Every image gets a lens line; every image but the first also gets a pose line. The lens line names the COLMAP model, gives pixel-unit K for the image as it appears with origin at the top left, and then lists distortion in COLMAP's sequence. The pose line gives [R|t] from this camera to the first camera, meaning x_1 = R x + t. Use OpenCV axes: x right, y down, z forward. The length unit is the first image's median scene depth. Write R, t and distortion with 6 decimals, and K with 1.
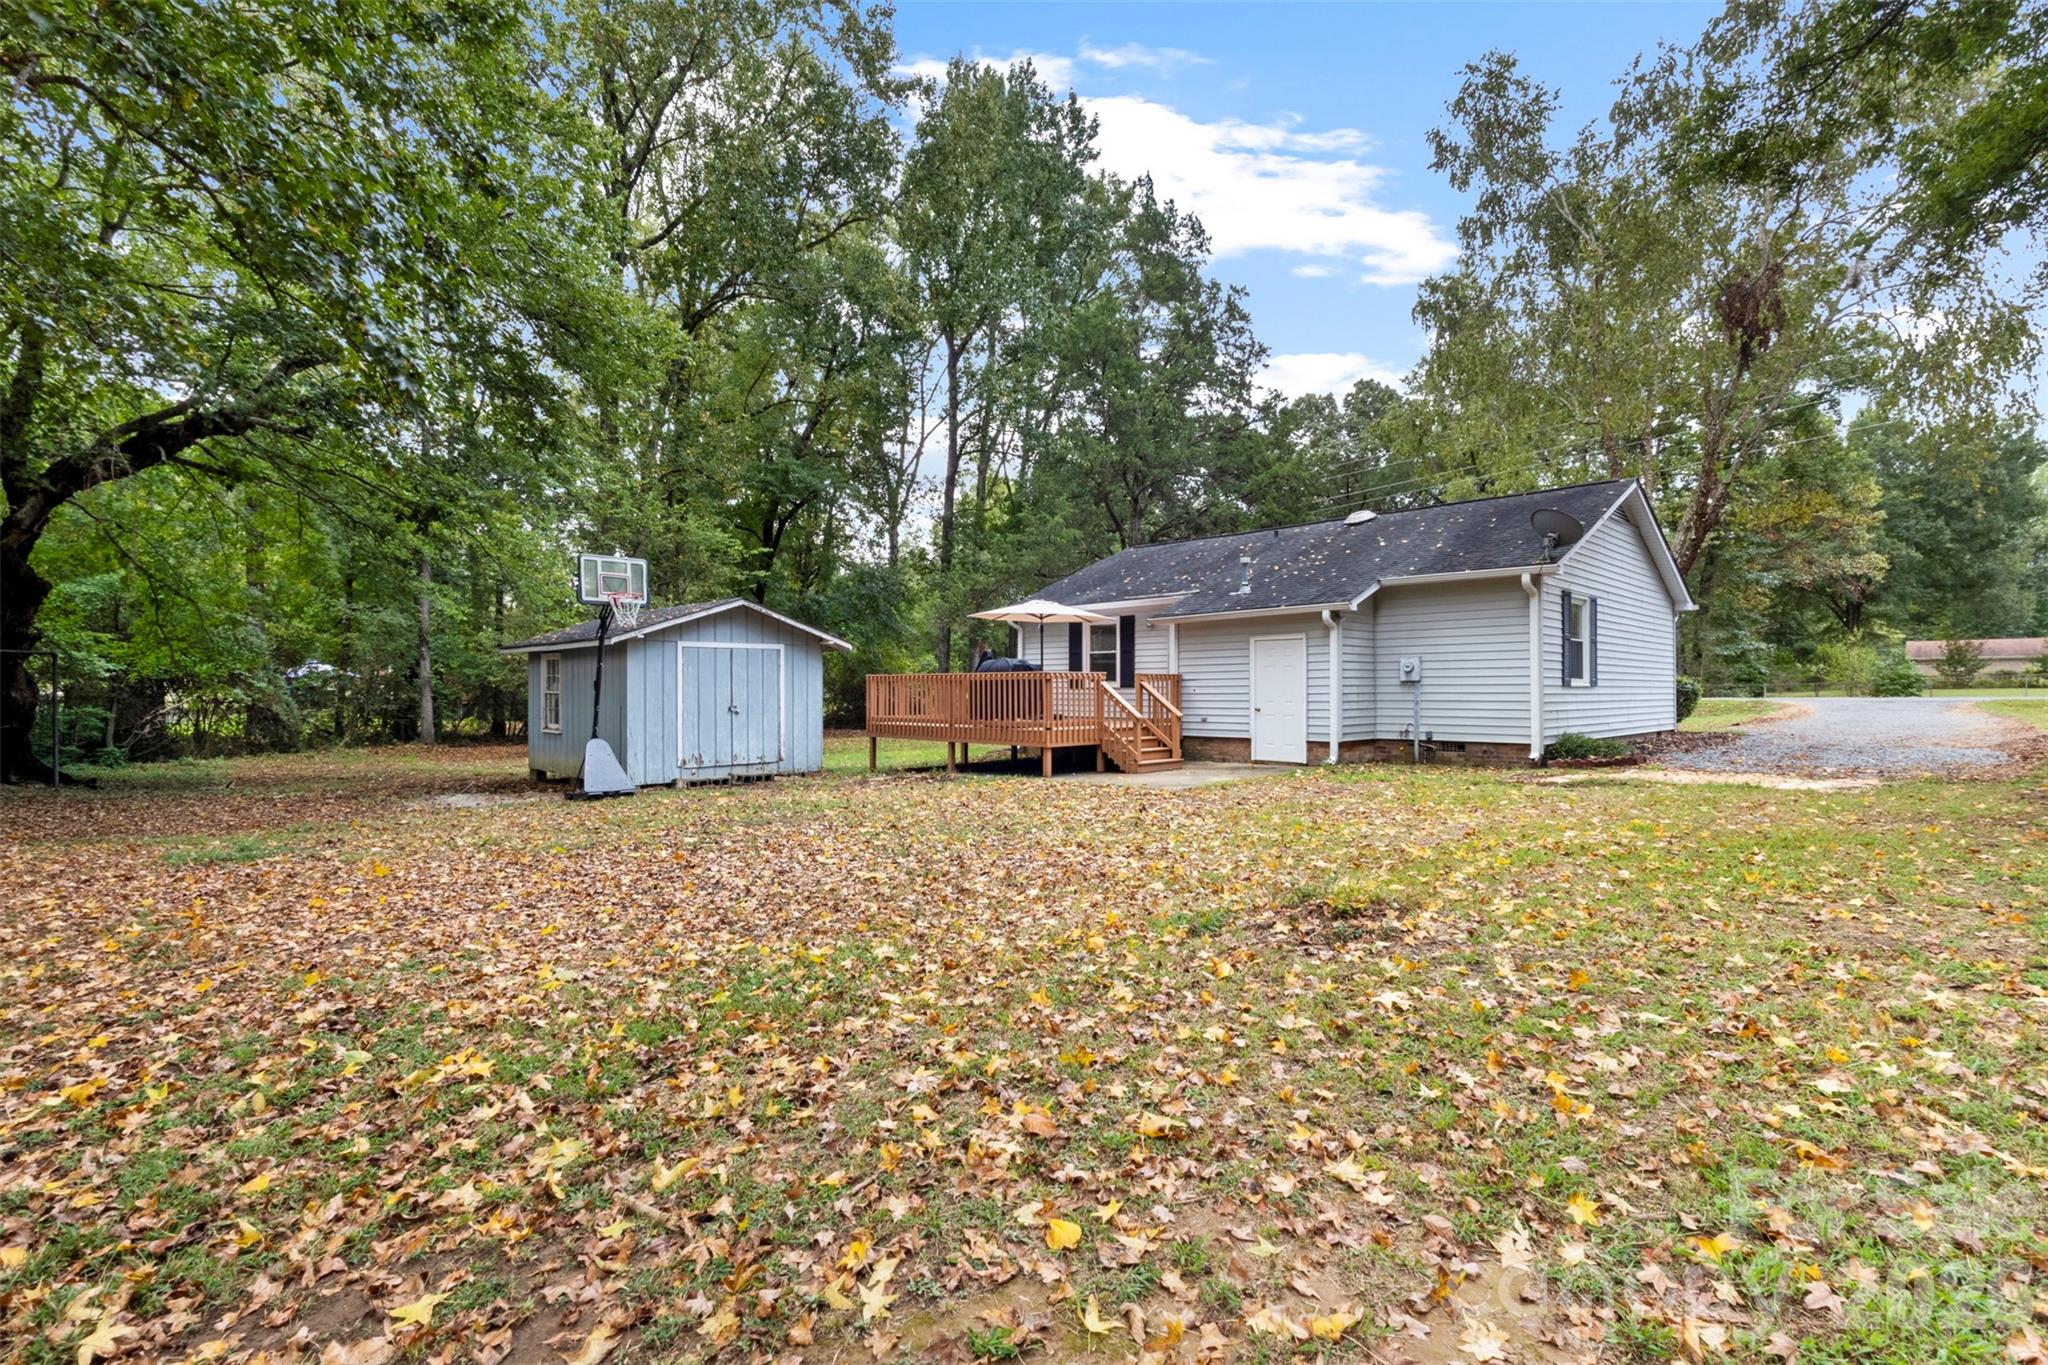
lens RADIAL K [[953.5, 0, 1026.6], [0, 953.5, 691.2], [0, 0, 1]] dist [0.006186, 0.001425]
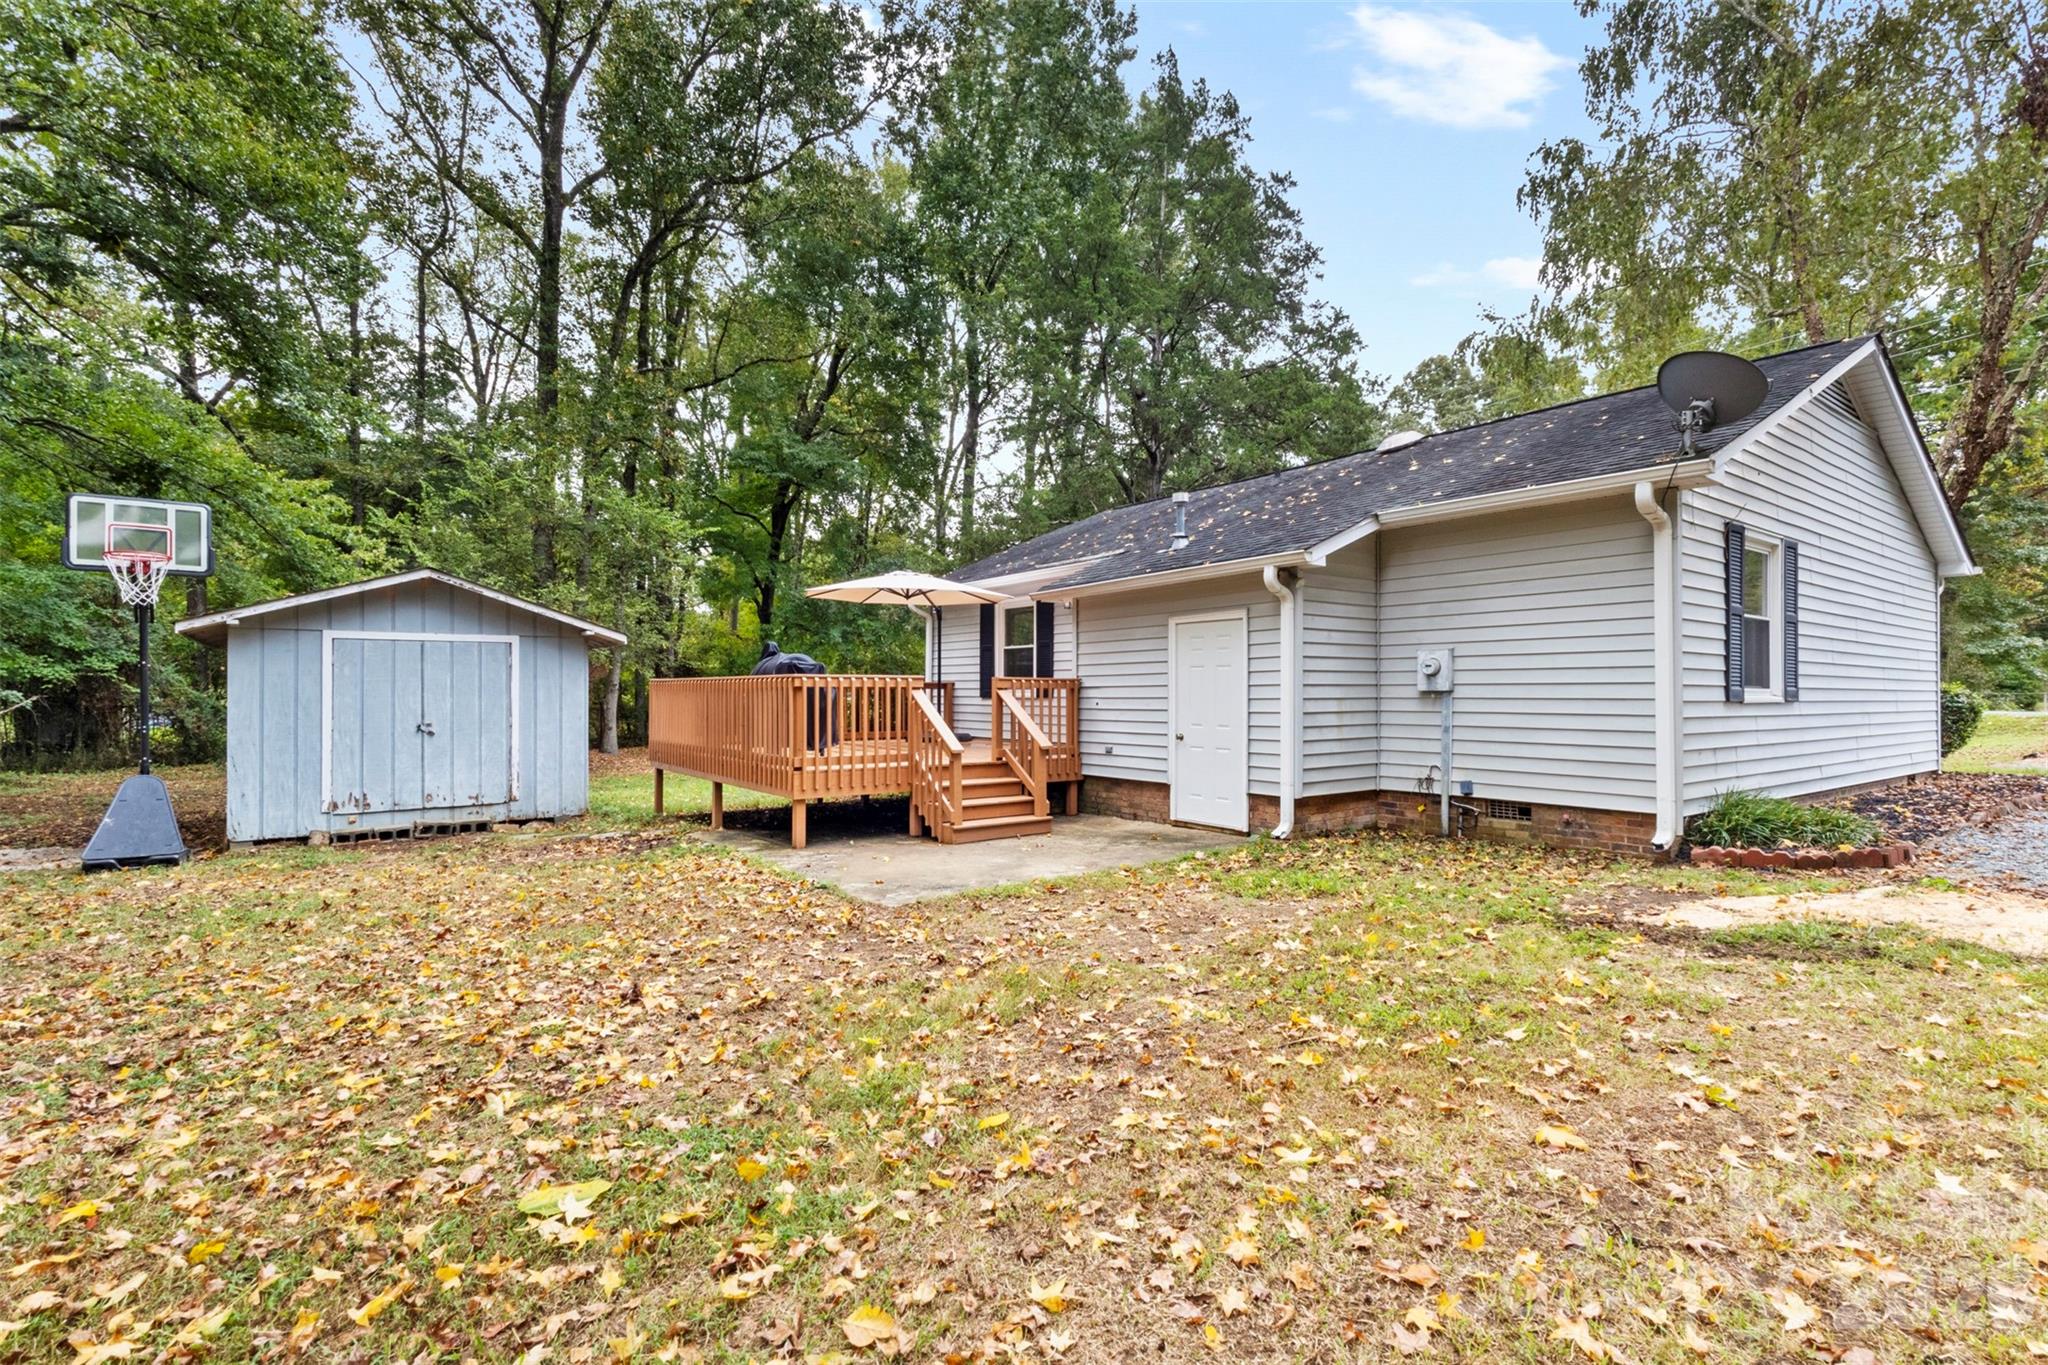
lens RADIAL K [[953.5, 0, 1025.9], [0, 953.5, 684.8], [0, 0, 1]] dist [0.006186, 0.001425]
pose [[0.989892, 0.002020, -0.141806, 0.227506], [-0.003420, 0.999948, -0.009629, -0.007660], [0.141779, 0.010017, 0.989848, 0.378607]]
